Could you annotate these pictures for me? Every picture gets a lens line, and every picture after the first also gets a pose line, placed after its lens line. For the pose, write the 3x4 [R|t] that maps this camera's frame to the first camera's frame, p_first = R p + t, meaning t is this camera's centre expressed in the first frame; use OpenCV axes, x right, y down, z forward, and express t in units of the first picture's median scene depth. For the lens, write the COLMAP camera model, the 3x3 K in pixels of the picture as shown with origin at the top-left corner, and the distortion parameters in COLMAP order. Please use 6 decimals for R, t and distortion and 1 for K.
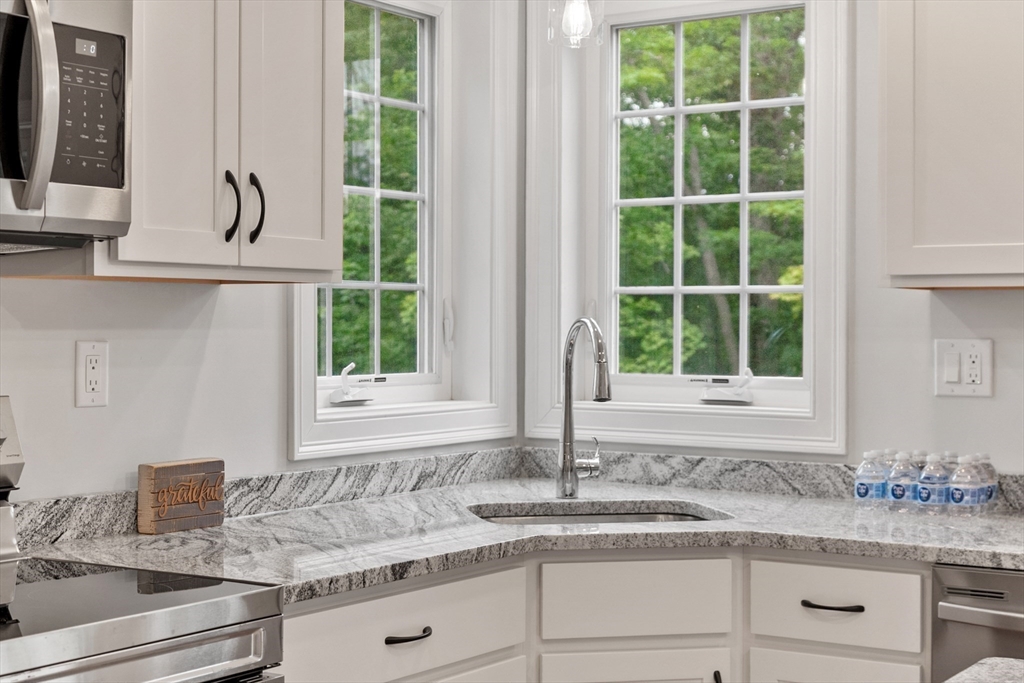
lens RADIAL K [[1617.2, 0, 512.0], [0, 1617.2, 341.5], [0, 0, 1]] dist [0.009739, -0.060240]
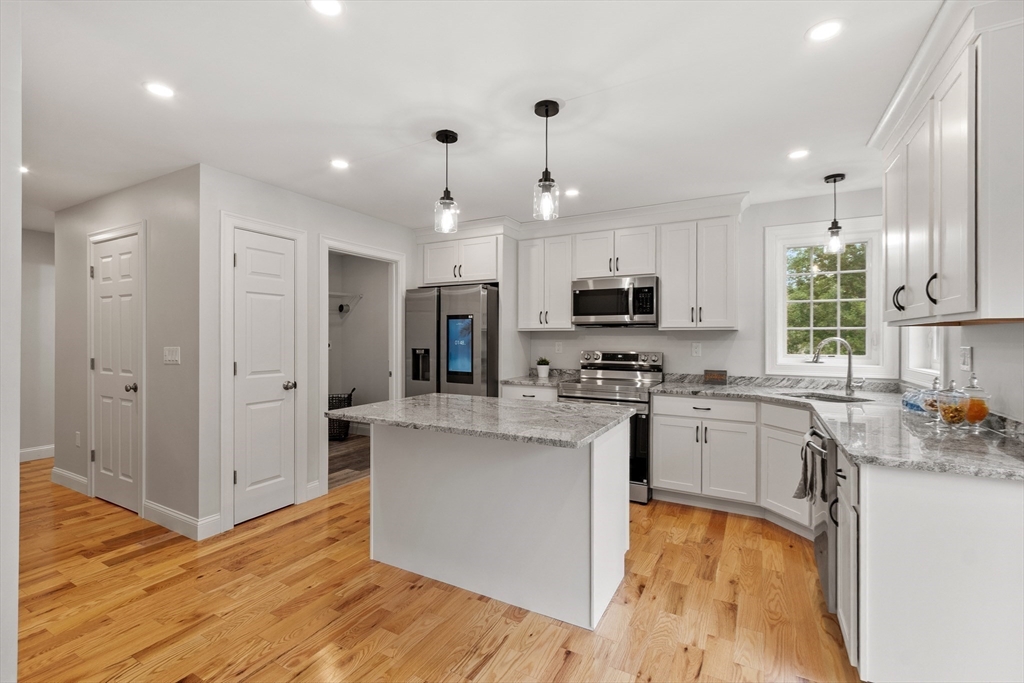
lens RADIAL K [[449.2, 0, 511.2], [0, 449.2, 336.2], [0, 0, 1]] dist [-0.002960, -0.000160]
pose [[0.080454, -0.003535, -0.996752, 0.955518], [-0.015061, 0.999875, -0.004762, -0.004980], [0.996645, 0.015395, 0.080391, 0.309710]]
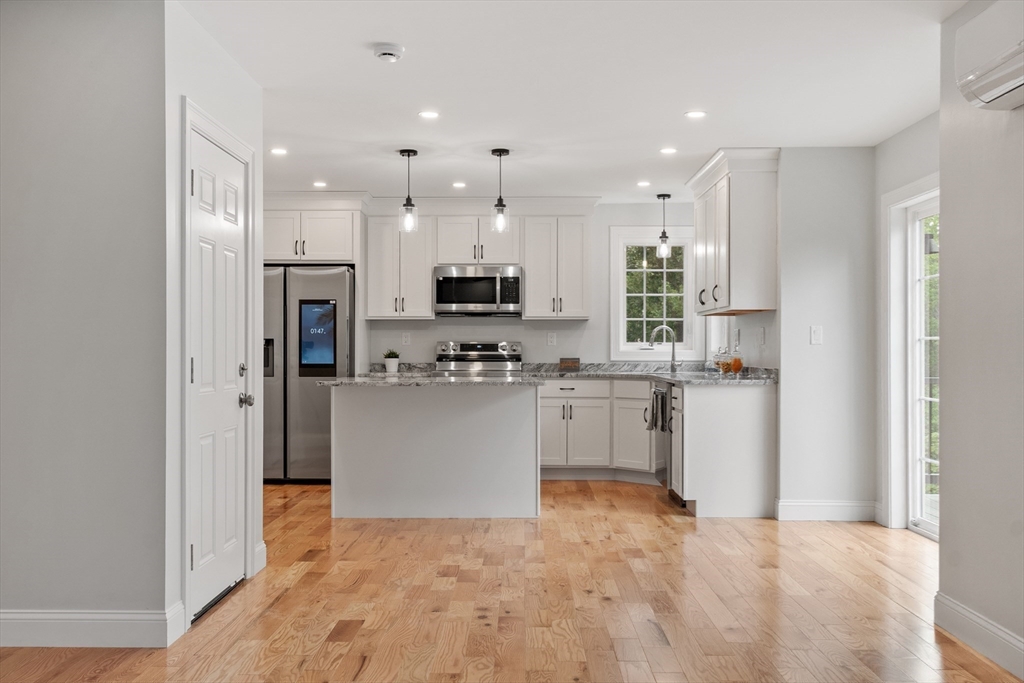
lens RADIAL K [[940.7, 0, 512.0], [0, 940.7, 341.5], [0, 0, 1]] dist [0.003488, -0.000046]
pose [[0.543595, -0.008419, -0.839306, 1.929834], [-0.010320, 0.999807, -0.016713, 0.071000], [0.839284, 0.017747, 0.543403, -0.617145]]
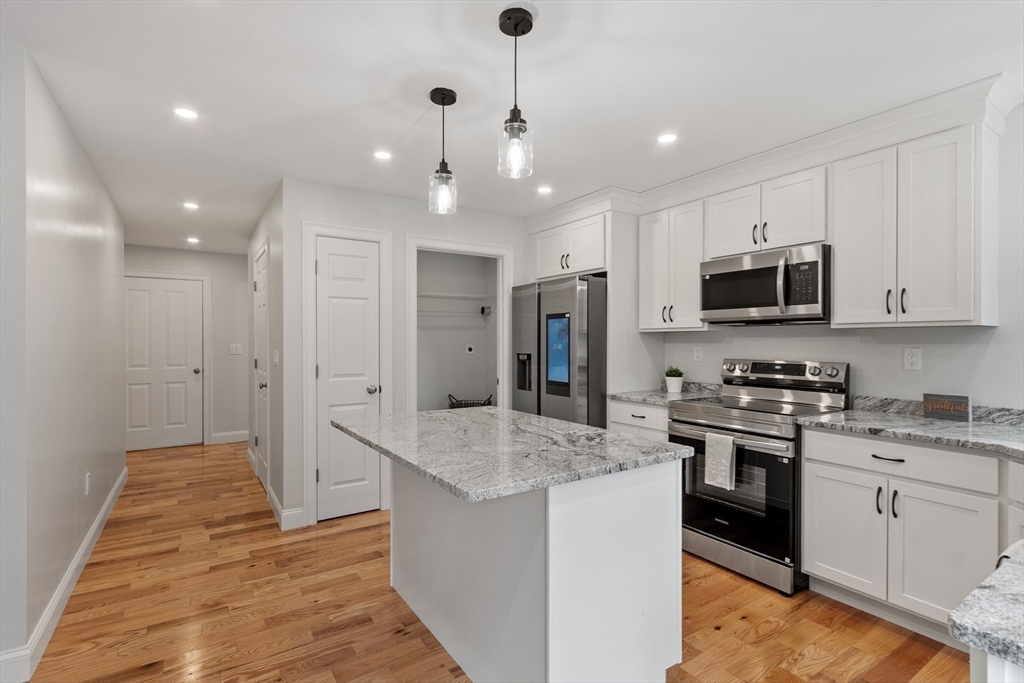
lens RADIAL K [[485.3, 0, 508.9], [0, 485.3, 342.9], [0, 0, 1]] dist [-0.001516, -0.001216]
pose [[-0.394918, 0.002054, -0.918714, 0.772809], [-0.011890, 0.999902, 0.007346, -0.006971], [0.918640, 0.013825, -0.394855, 0.619276]]
